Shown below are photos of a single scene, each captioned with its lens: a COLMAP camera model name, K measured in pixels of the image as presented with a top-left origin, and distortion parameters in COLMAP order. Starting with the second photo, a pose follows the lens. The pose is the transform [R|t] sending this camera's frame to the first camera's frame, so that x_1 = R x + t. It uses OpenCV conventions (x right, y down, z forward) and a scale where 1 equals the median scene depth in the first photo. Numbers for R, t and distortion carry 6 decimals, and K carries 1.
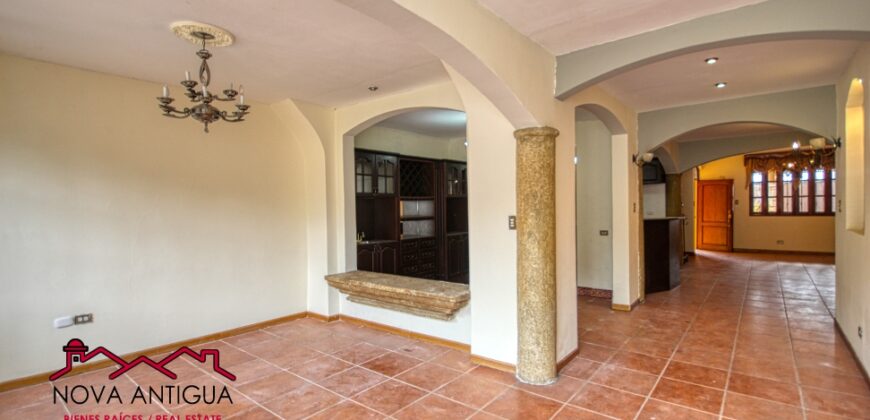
lens RADIAL K [[406.2, 0, 450.1], [0, 406.2, 207.2], [0, 0, 1]] dist [0.024590, -0.001642]
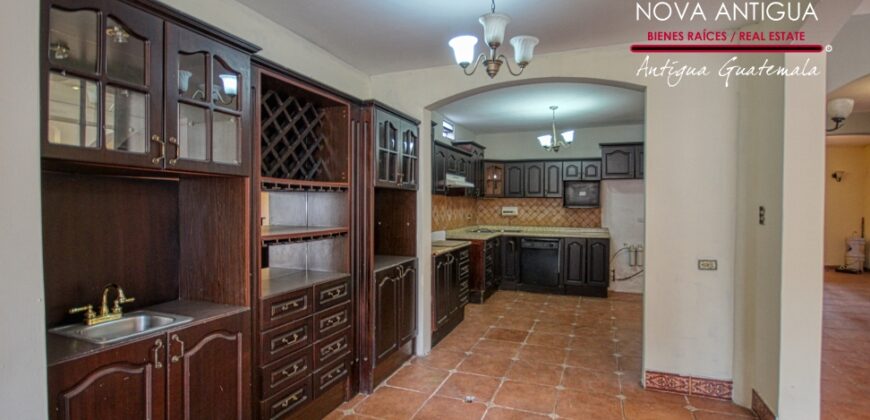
lens RADIAL K [[406.2, 0, 455.1], [0, 406.2, 207.3], [0, 0, 1]] dist [0.024590, -0.001642]
pose [[0.951895, 0.013644, 0.306120, -0.039800], [-0.013751, 0.999904, -0.001807, -0.001336], [-0.306115, -0.002490, 0.951991, 0.344975]]
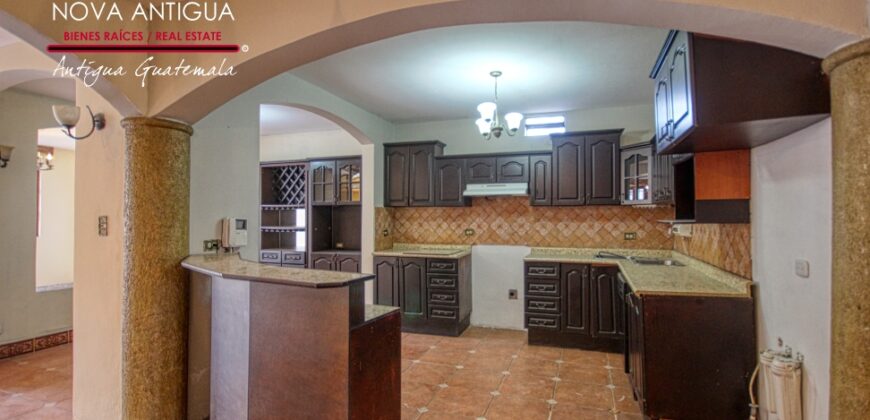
lens RADIAL K [[401.9, 0, 440.1], [0, 401.9, 204.8], [0, 0, 1]] dist [-0.032539, -0.000202]
pose [[0.308057, -0.008856, -0.951327, 0.524619], [-0.012107, 0.999839, -0.013228, -0.011357], [0.951291, 0.015593, 0.307900, 0.634390]]
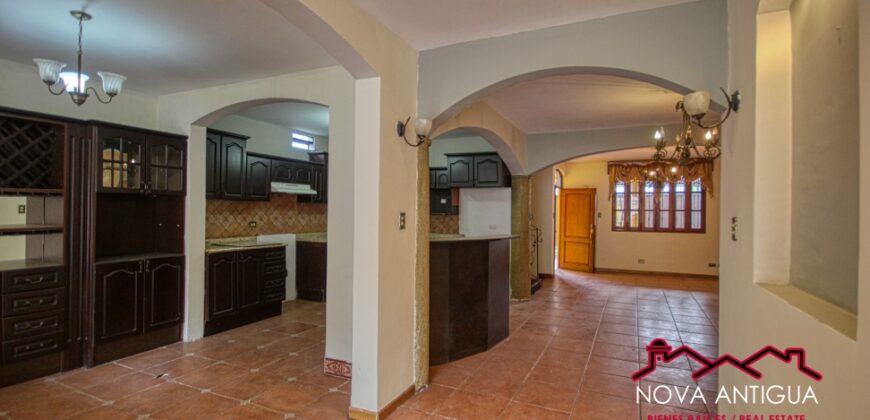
lens RADIAL K [[406.2, 0, 437.0], [0, 406.2, 205.2], [0, 0, 1]] dist [0.024590, -0.001642]
pose [[0.978720, 0.030317, 0.202951, 0.199592], [-0.026046, 0.999380, -0.023684, -0.003918], [-0.203543, 0.017894, 0.978903, 0.240354]]
